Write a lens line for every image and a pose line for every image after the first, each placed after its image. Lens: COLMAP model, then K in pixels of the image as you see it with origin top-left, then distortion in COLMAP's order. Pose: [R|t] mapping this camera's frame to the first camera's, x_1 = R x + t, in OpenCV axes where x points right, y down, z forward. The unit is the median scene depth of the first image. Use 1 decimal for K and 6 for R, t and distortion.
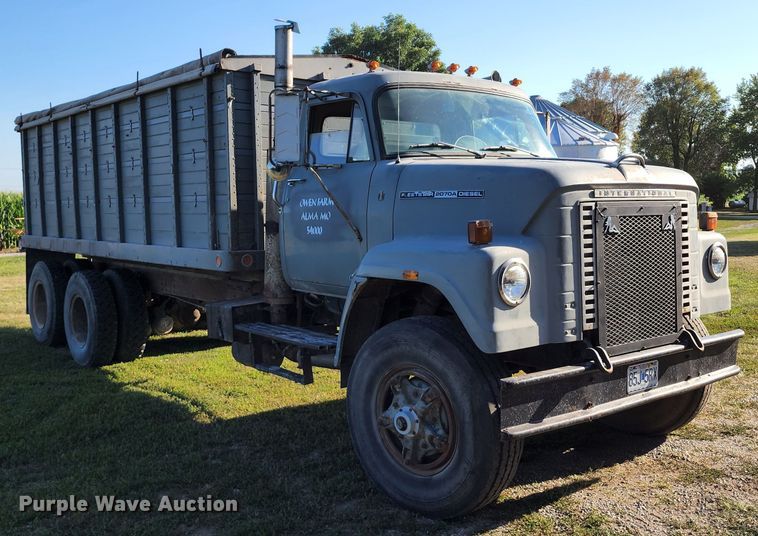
lens RADIAL K [[784.1, 0, 378.0], [0, 784.1, 238.4], [0, 0, 1]] dist [0.048763, 0.000000]
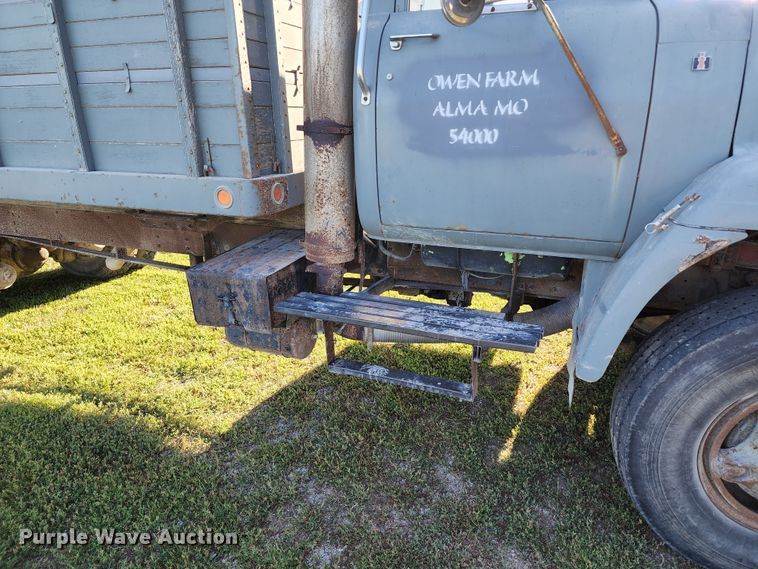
lens RADIAL K [[521.1, 0, 385.0], [0, 521.1, 281.4], [0, 0, 1]] dist [0.076192, -0.072514]
pose [[0.867845, -0.152270, 0.472926, -0.291627], [0.020686, 0.962126, 0.271819, -0.012373], [-0.496405, -0.226114, 0.838126, 0.631747]]
